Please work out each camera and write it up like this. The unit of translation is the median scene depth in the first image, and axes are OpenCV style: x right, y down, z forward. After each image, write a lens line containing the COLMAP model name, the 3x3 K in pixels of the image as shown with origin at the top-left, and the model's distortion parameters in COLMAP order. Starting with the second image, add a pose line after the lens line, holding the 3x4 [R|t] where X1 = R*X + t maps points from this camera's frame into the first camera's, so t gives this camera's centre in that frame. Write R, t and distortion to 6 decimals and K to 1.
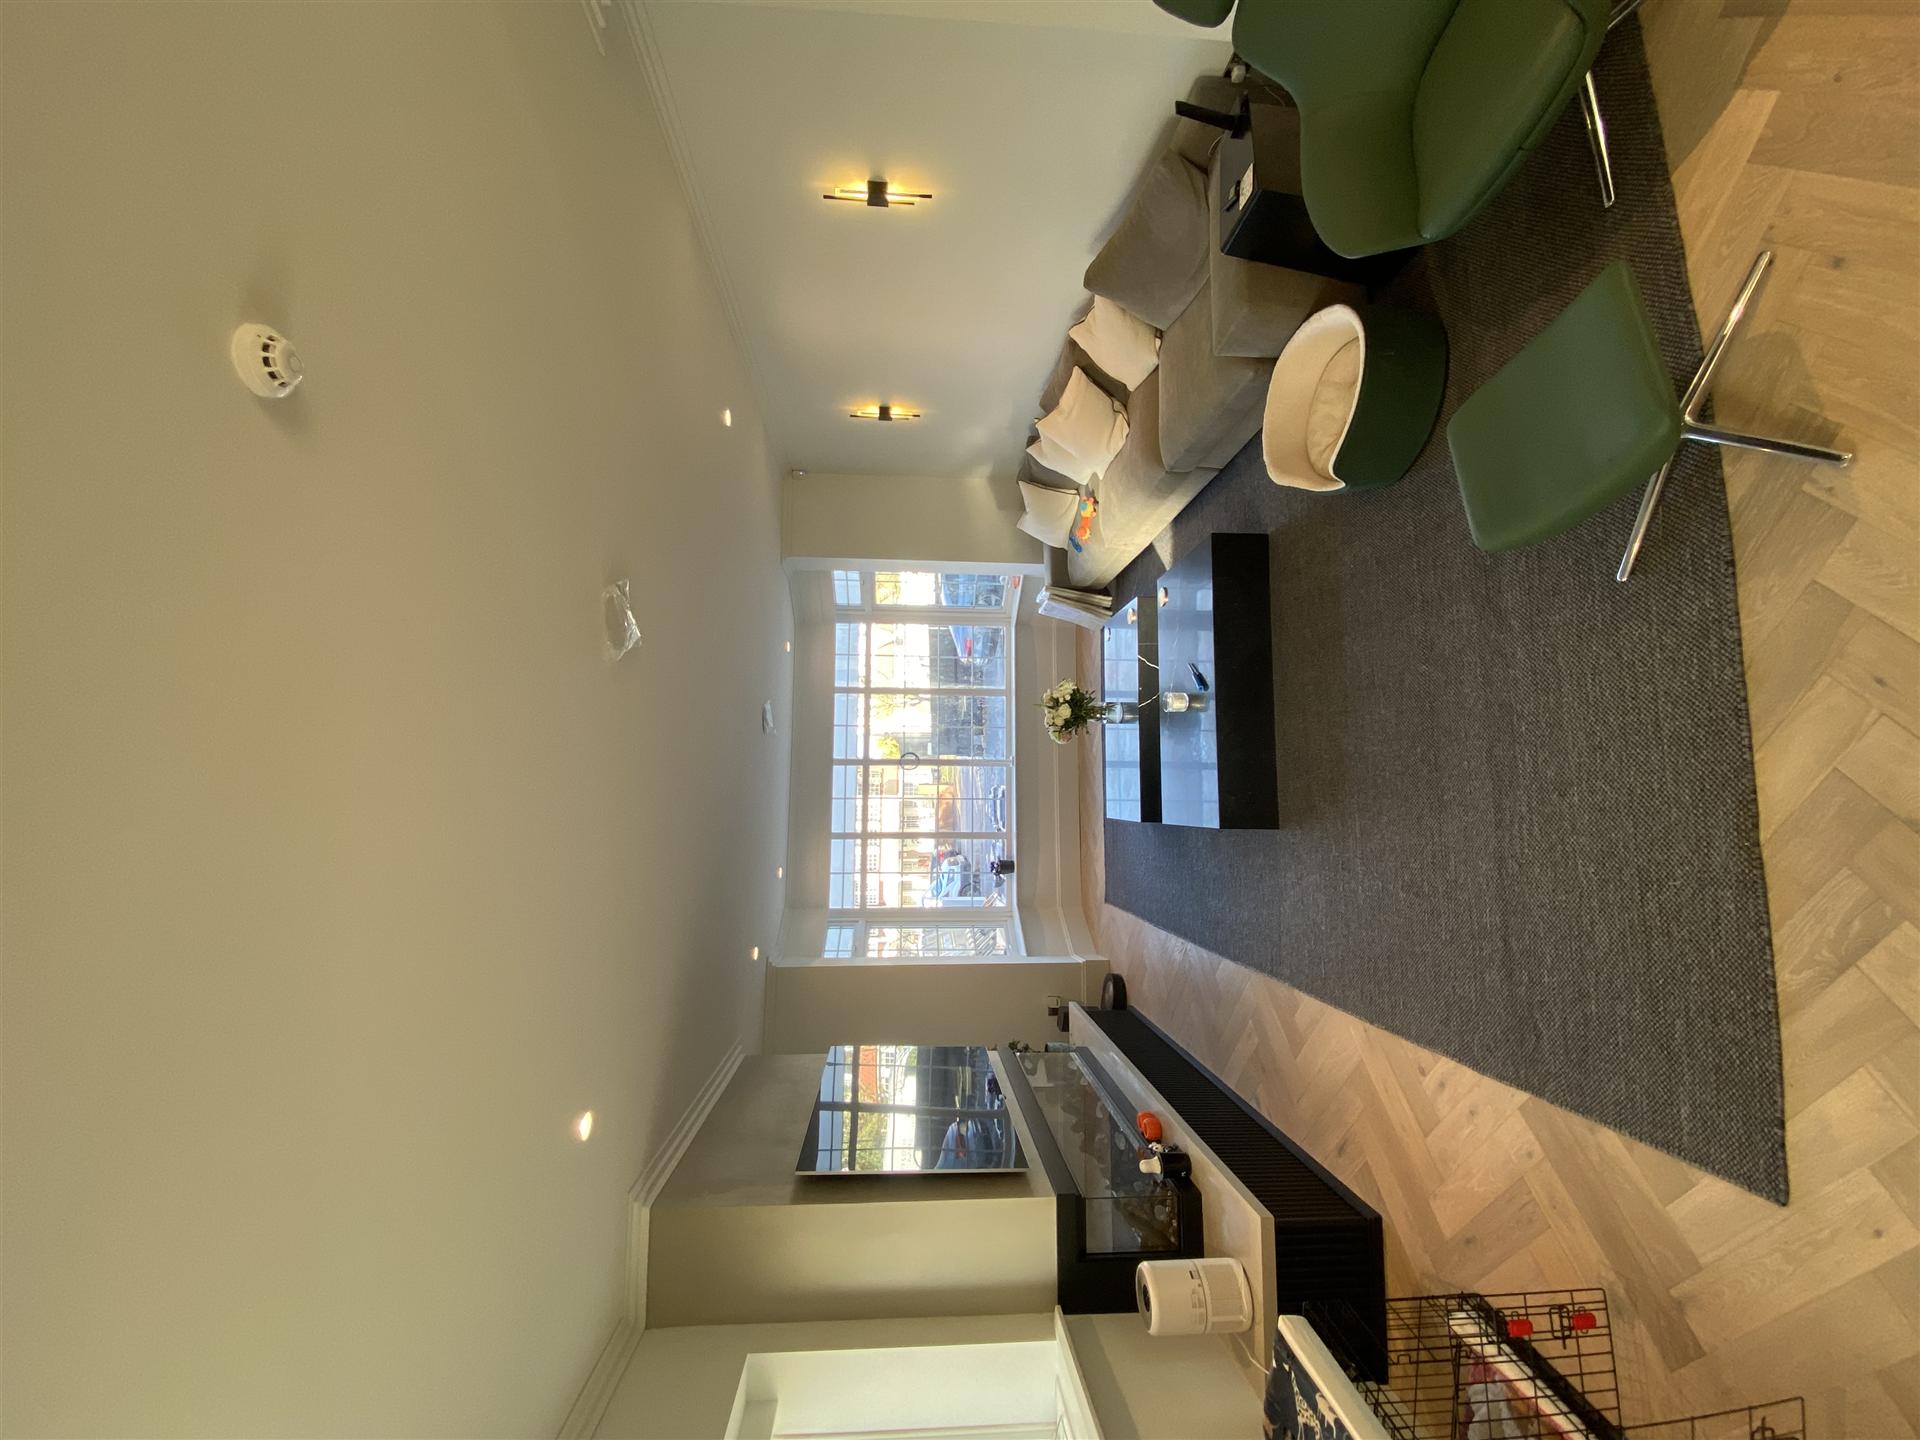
lens RADIAL K [[771.3, 0, 962.7], [0, 771.3, 711.7], [0, 0, 1]] dist [-0.002780, 0.000082]
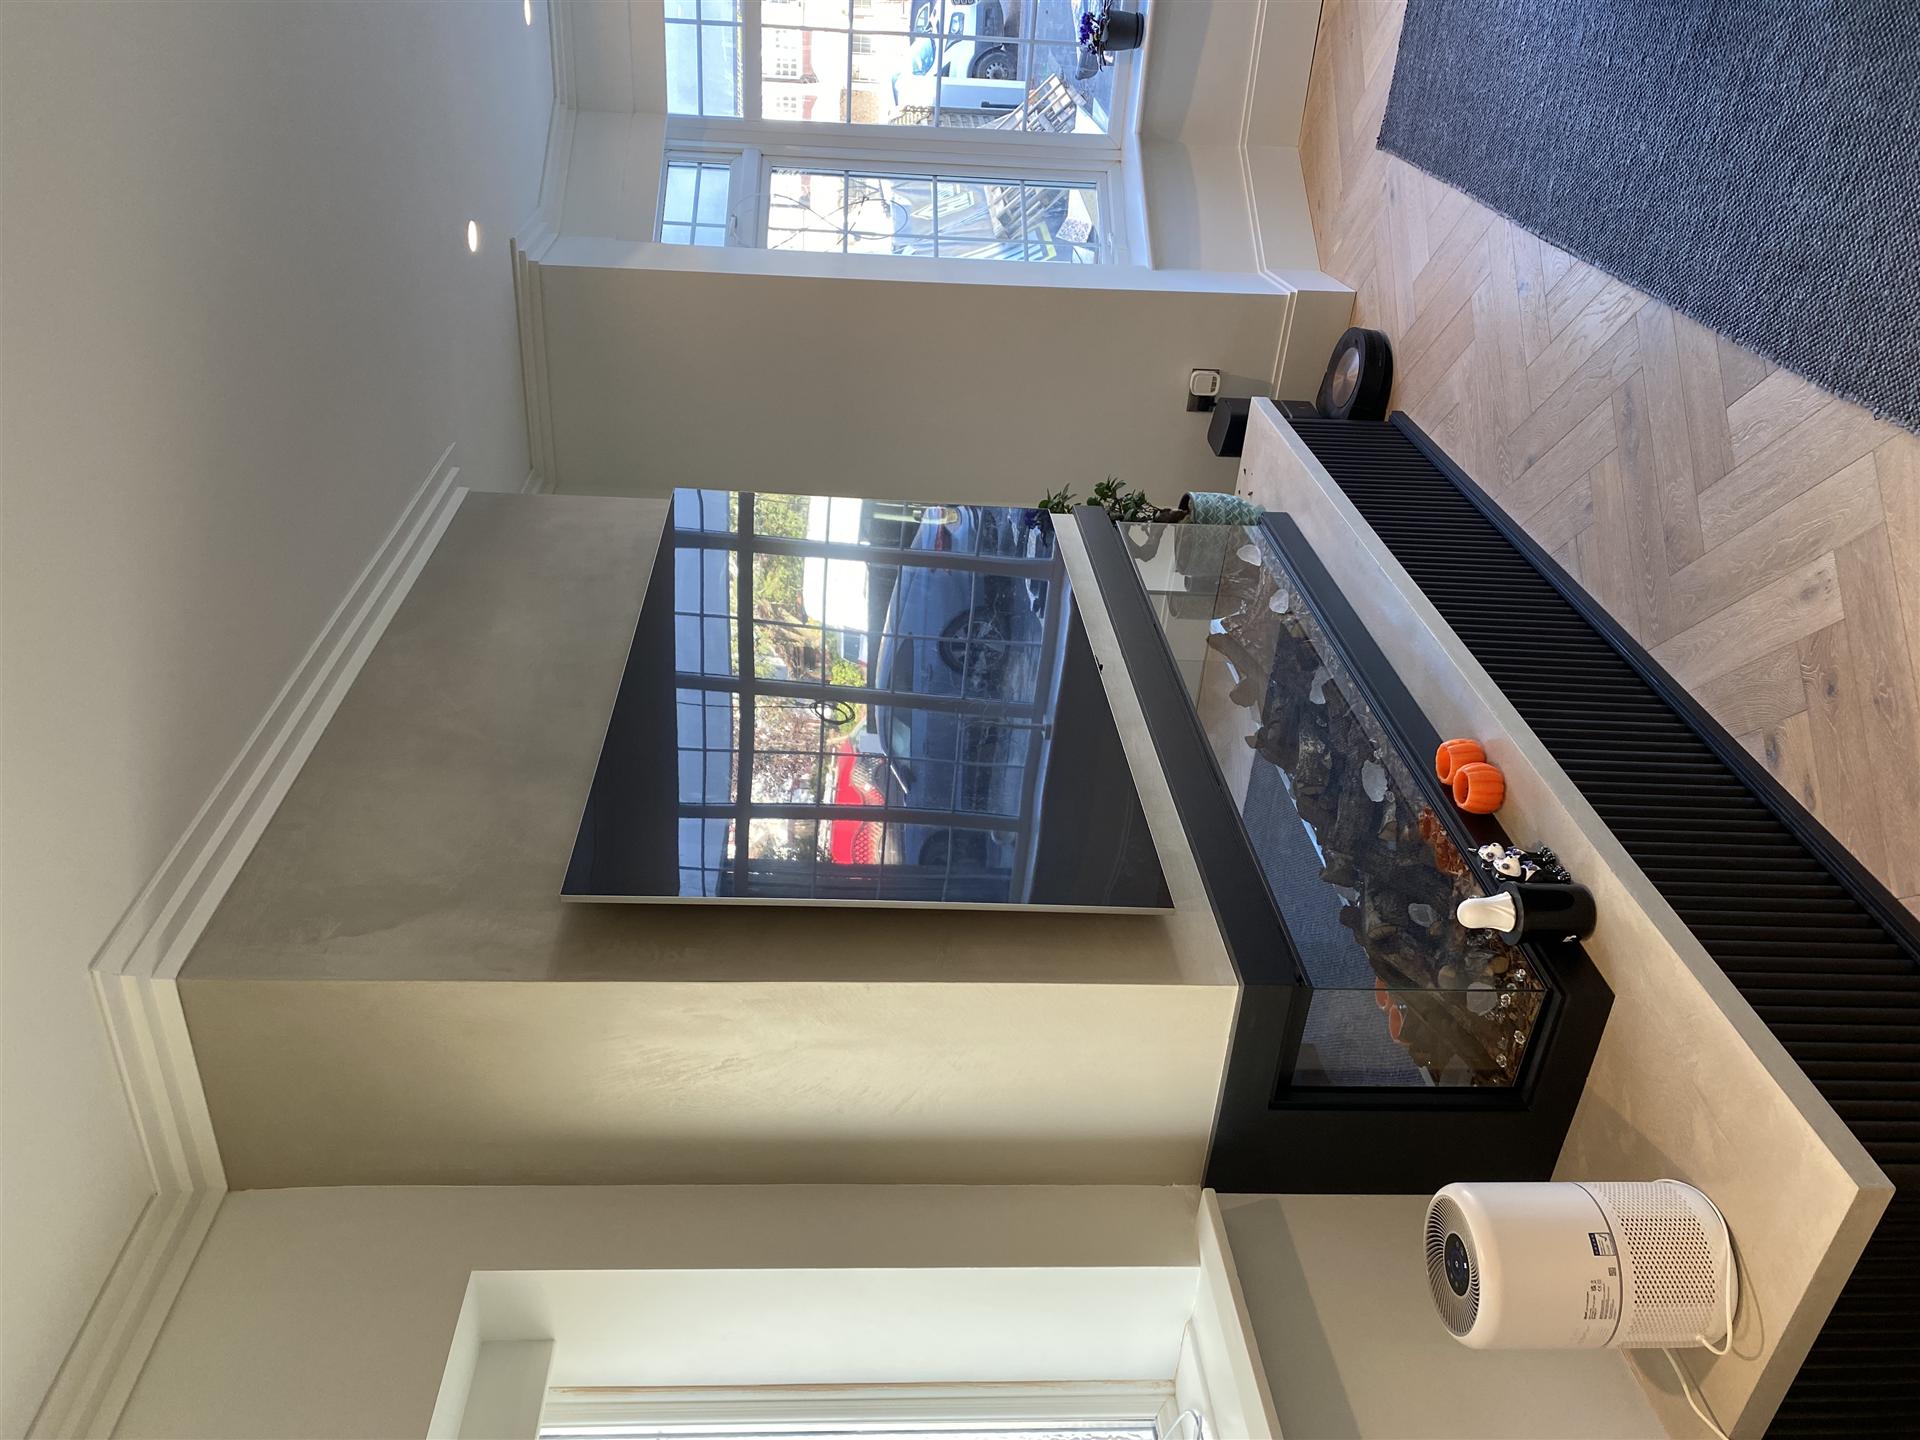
lens RADIAL K [[1510.7, 0, 920.5], [0, 1510.7, 715.0], [0, 0, 1]] dist [-0.004835, -0.009151]
pose [[0.998210, 0.058673, -0.011554, -0.021071], [-0.040310, 0.802913, 0.594732, 0.045974], [0.044172, -0.593202, 0.803841, 0.270223]]
